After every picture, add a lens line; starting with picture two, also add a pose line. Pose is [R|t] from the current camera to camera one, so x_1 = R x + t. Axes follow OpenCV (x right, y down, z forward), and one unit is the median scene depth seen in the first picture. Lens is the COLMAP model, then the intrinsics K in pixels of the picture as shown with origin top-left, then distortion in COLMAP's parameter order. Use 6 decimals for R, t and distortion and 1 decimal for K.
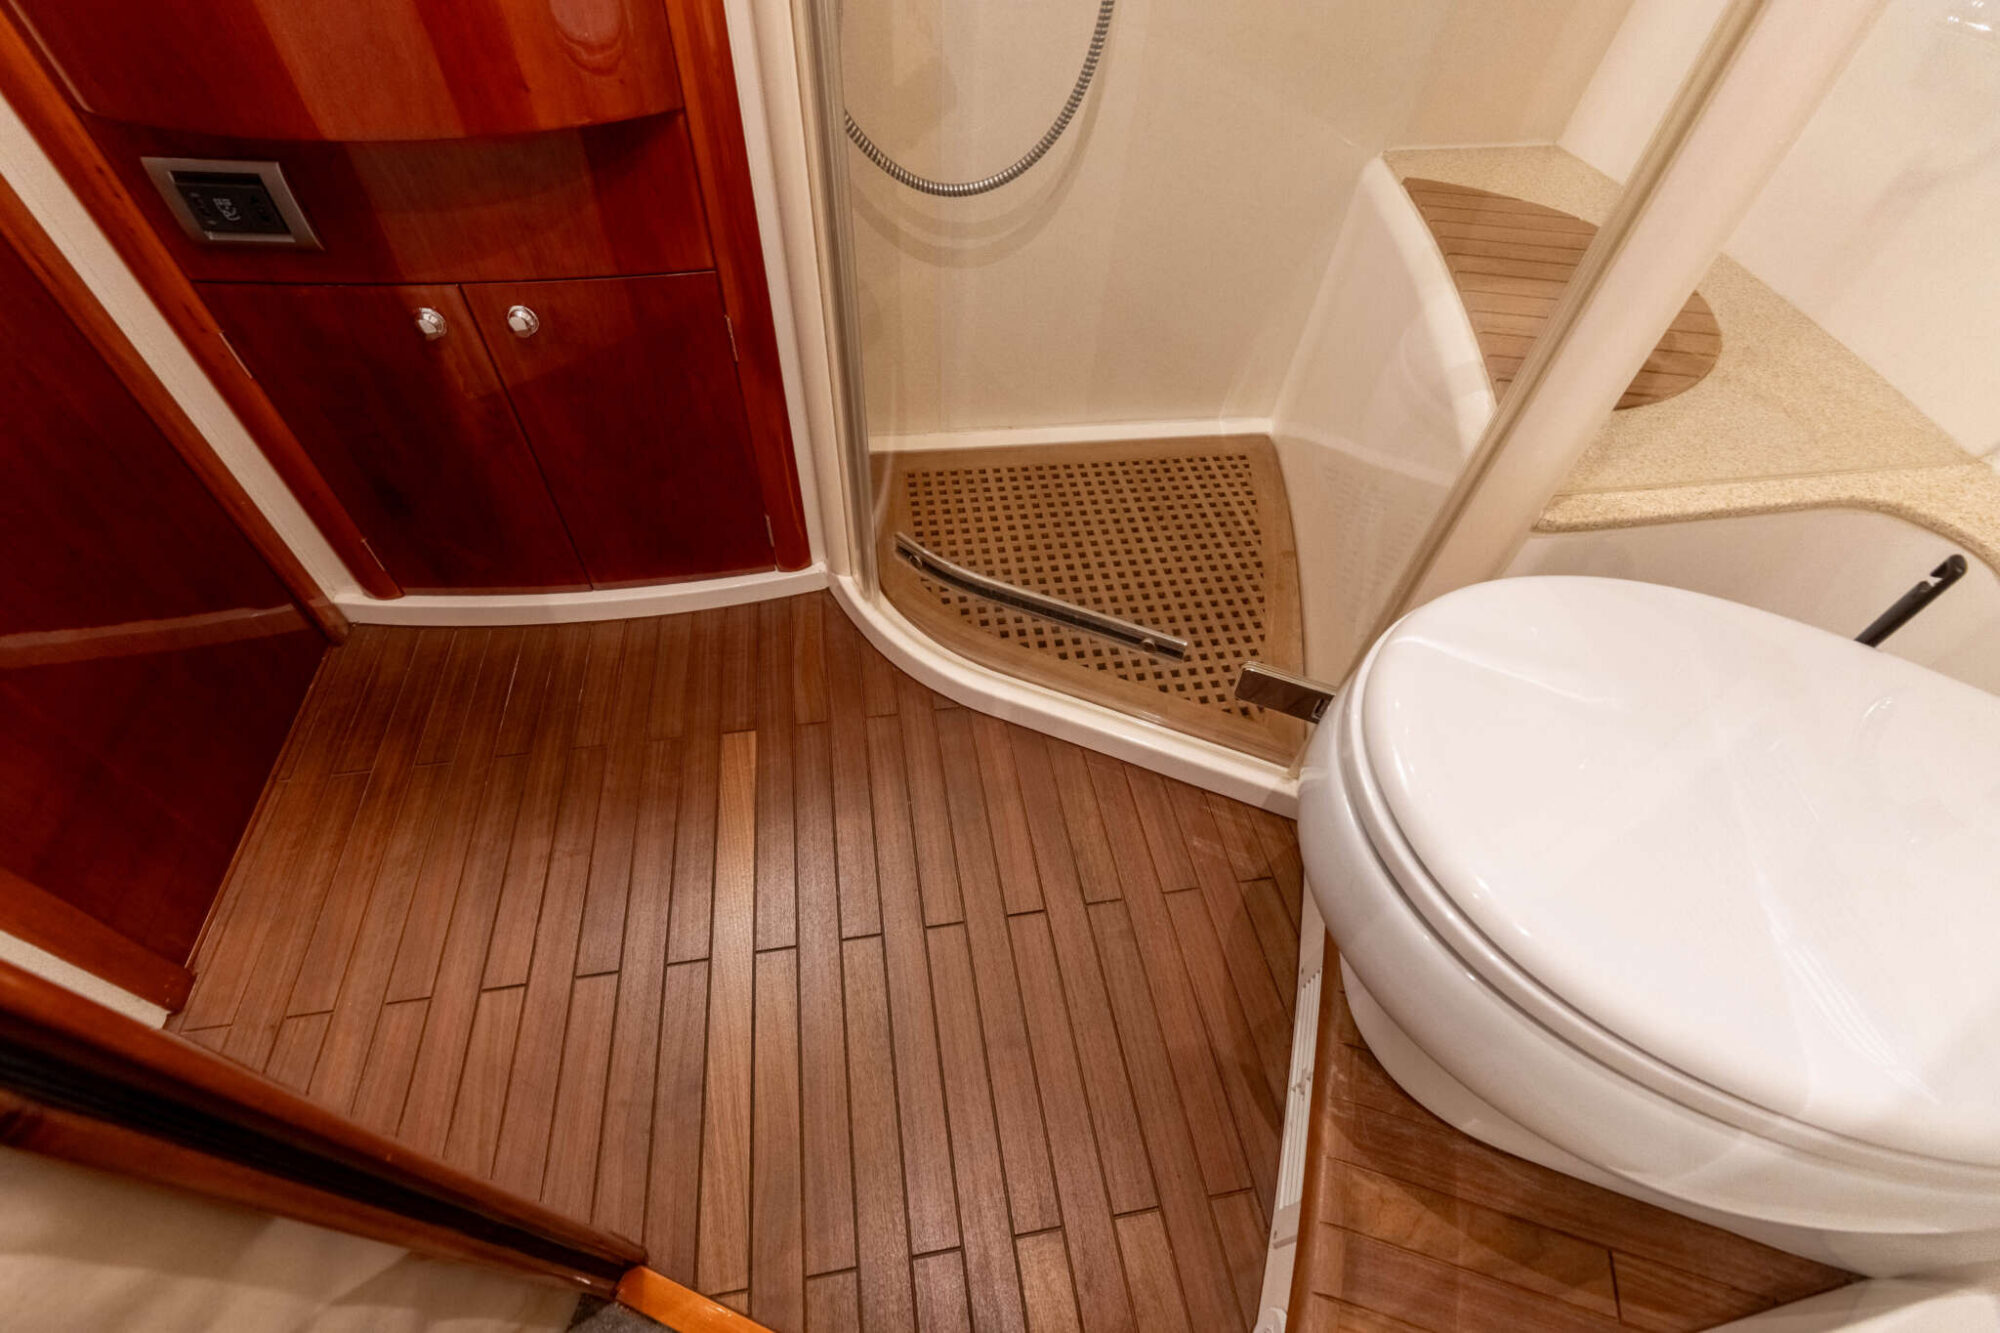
lens RADIAL K [[838.3, 0, 997.8], [0, 838.3, 662.3], [0, 0, 1]] dist [-0.005332, -0.000122]
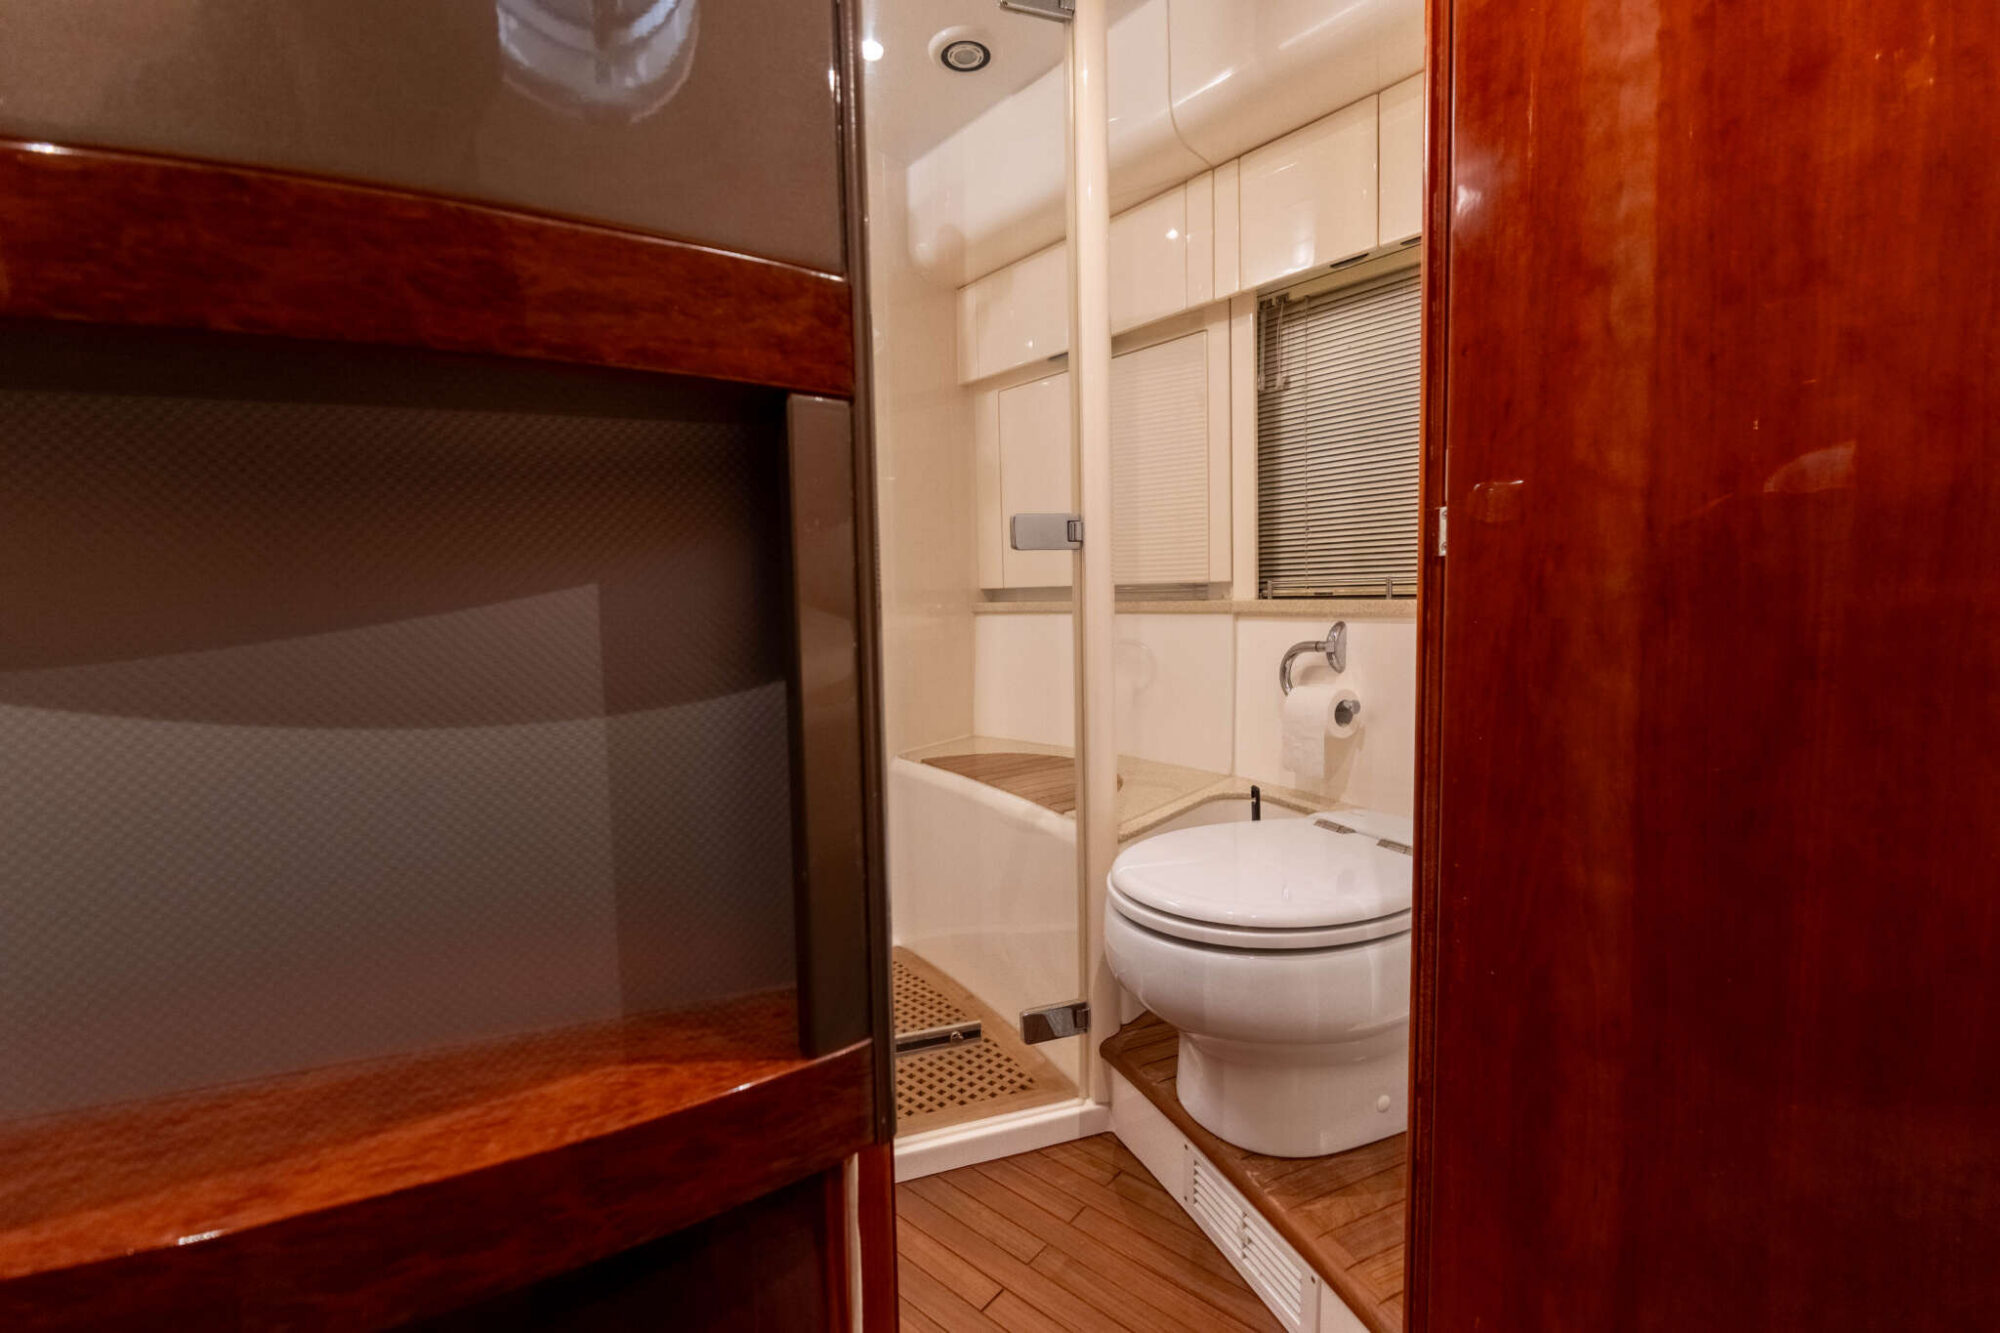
lens RADIAL K [[838.3, 0, 997.8], [0, 838.3, 662.3], [0, 0, 1]] dist [-0.005332, -0.000122]
pose [[0.763146, -0.119929, 0.635000, -0.532022], [0.528591, 0.681120, -0.506623, 0.276074], [-0.371753, 0.722283, 0.583187, -0.231588]]
